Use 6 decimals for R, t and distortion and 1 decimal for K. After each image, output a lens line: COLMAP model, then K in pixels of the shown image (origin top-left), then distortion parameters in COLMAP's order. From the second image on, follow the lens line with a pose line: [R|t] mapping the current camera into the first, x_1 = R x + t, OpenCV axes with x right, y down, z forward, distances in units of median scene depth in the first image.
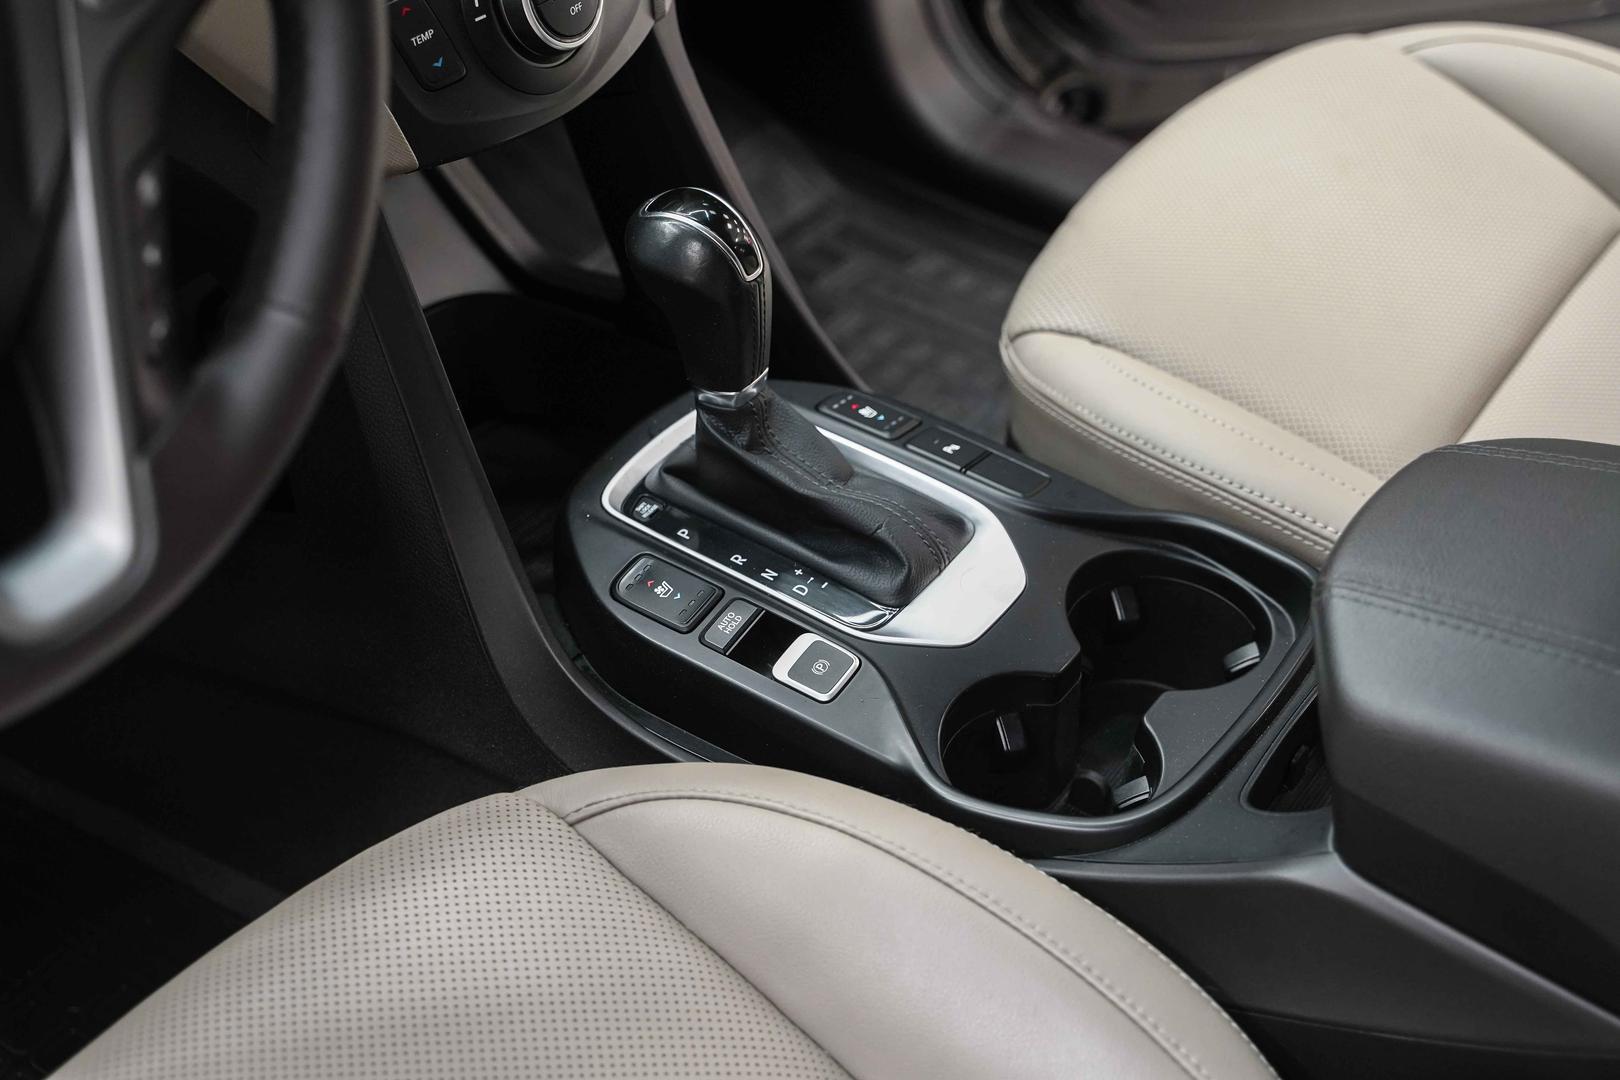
lens RADIAL K [[2364.9, 0, 810.0], [0, 2364.9, 540.0], [0, 0, 1]] dist [-0.037835, -0.043233]
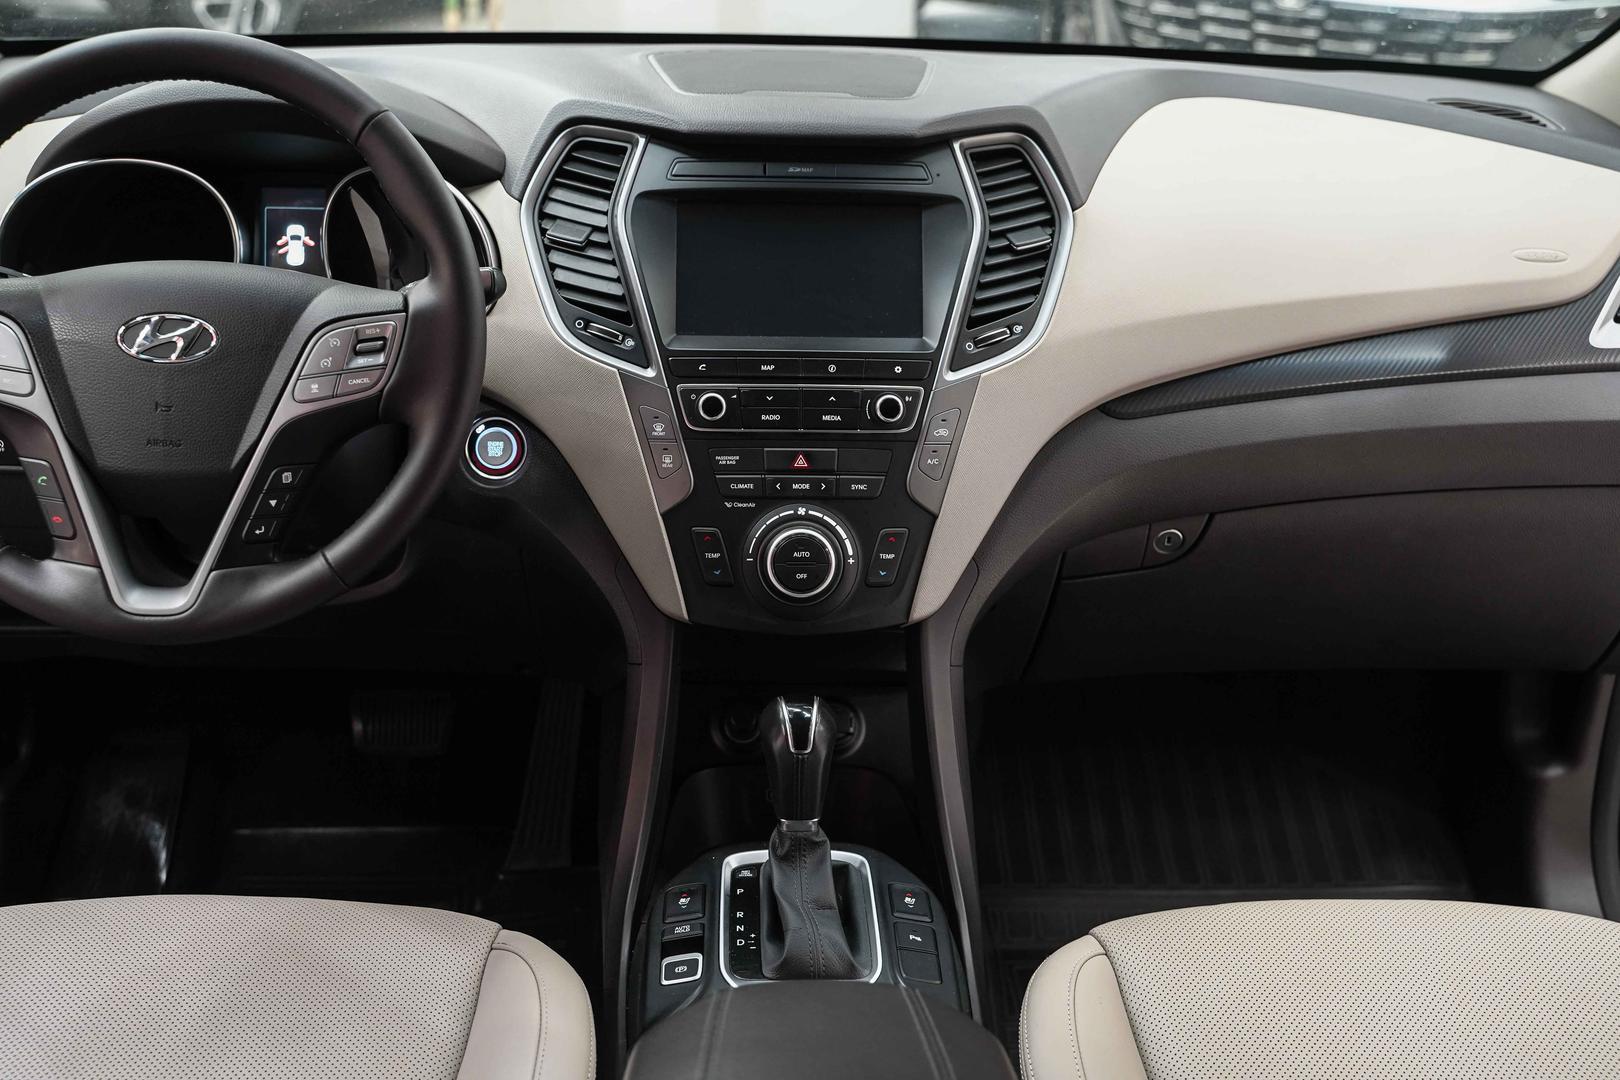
lens RADIAL K [[1816.6, 0, 814.5], [0, 1816.6, 546.8], [0, 0, 1]] dist [0.010889, -0.000900]
pose [[0.586828, 0.282049, -0.759000, 0.879143], [-0.512451, 0.855127, -0.078436, -0.136467], [0.626919, 0.434979, 0.646349, 0.120586]]
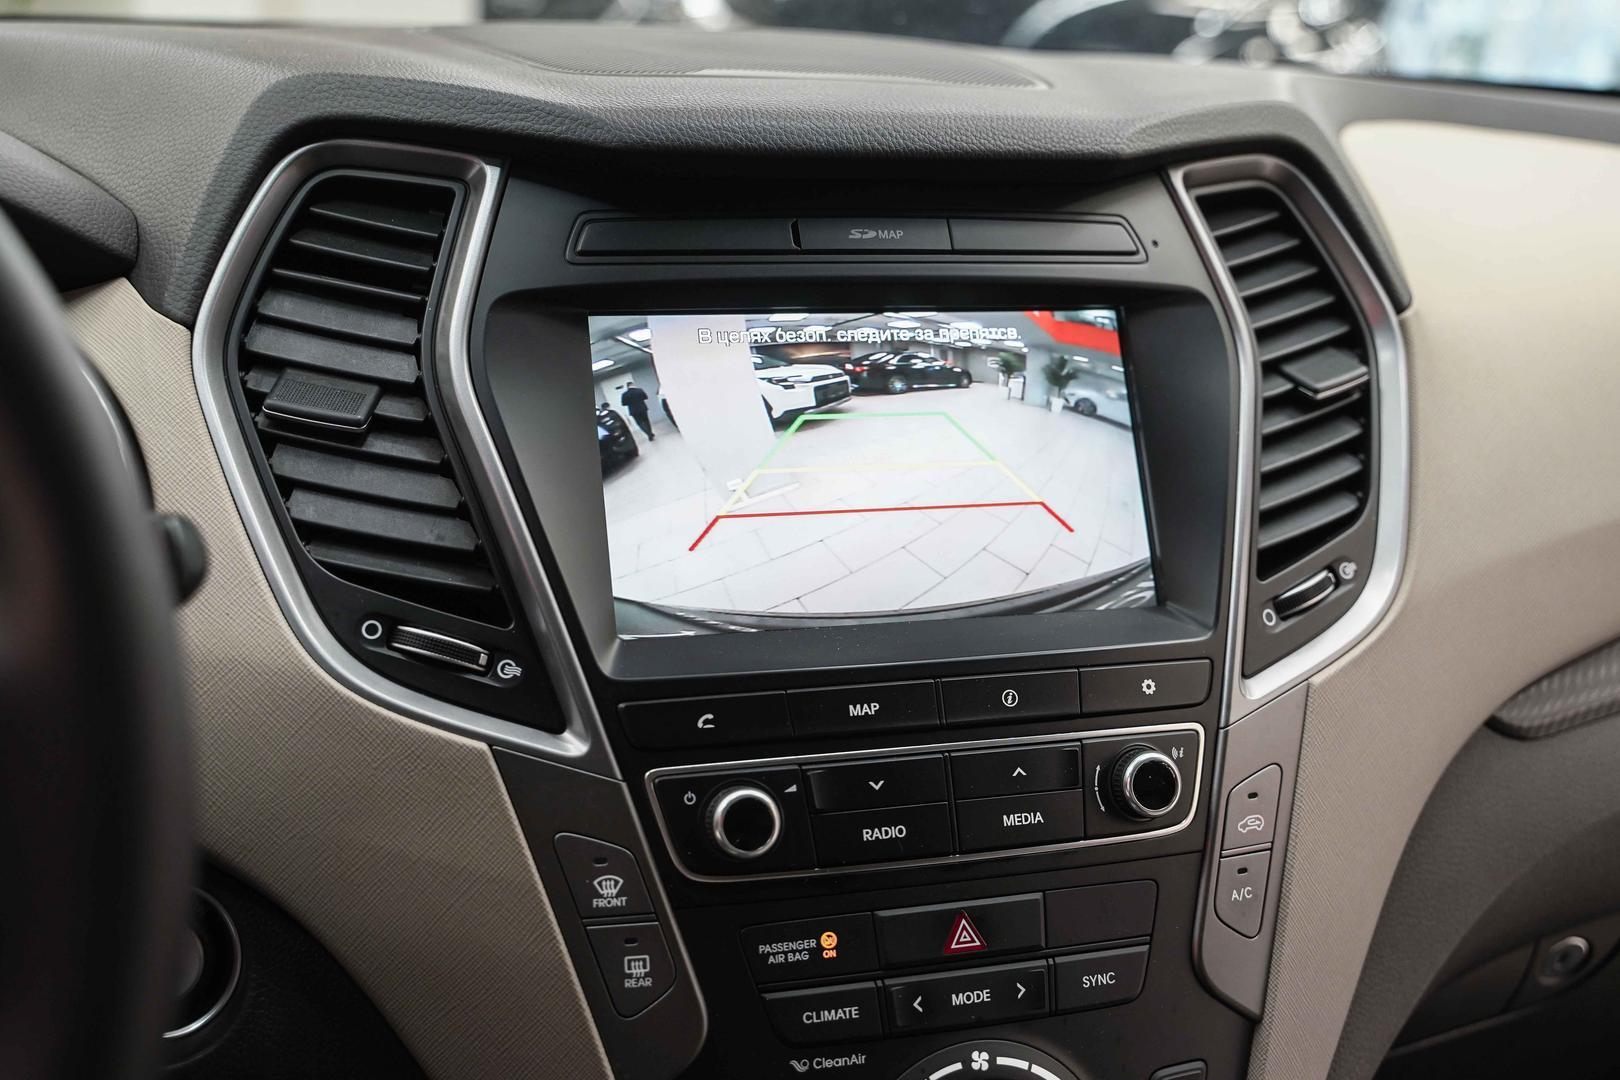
lens RADIAL K [[1816.6, 0, 814.5], [0, 1816.6, 546.8], [0, 0, 1]] dist [0.010889, -0.000900]
pose [[0.774899, 0.183279, -0.604931, 0.133205], [-0.410060, 0.874080, -0.260450, -0.228954], [0.481023, 0.449880, 0.752479, 0.458957]]
